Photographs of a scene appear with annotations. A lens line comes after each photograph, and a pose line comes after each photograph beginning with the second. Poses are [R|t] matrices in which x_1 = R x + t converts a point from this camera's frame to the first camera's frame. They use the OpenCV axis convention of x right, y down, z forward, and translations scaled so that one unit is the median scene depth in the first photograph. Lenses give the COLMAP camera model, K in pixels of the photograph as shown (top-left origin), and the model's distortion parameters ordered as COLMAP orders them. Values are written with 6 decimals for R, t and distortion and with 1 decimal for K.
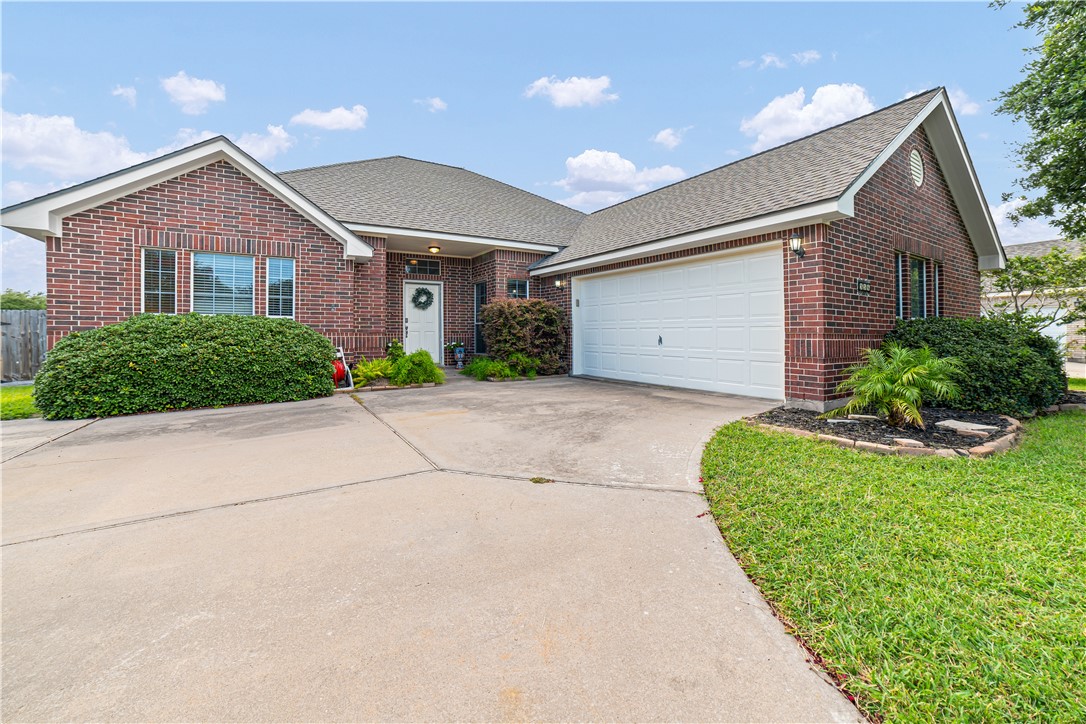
lens RADIAL K [[469.5, 0, 545.4], [0, 469.5, 313.7], [0, 0, 1]] dist [0.000563, 0.000235]
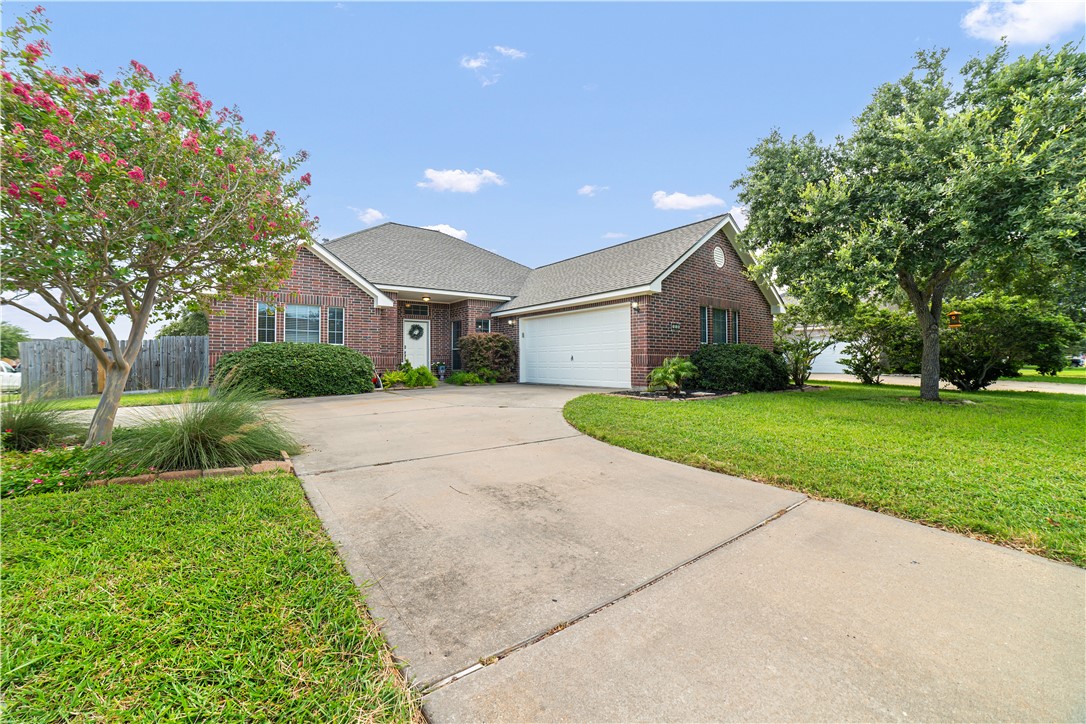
lens RADIAL K [[450.0, 0, 540.1], [0, 450.0, 325.7], [0, 0, 1]] dist [-0.047698, 0.000089]
pose [[0.995944, 0.000816, 0.089974, -0.008852], [0.002594, 0.999283, -0.037775, 0.002009], [-0.089941, 0.037855, 0.995227, -0.510763]]
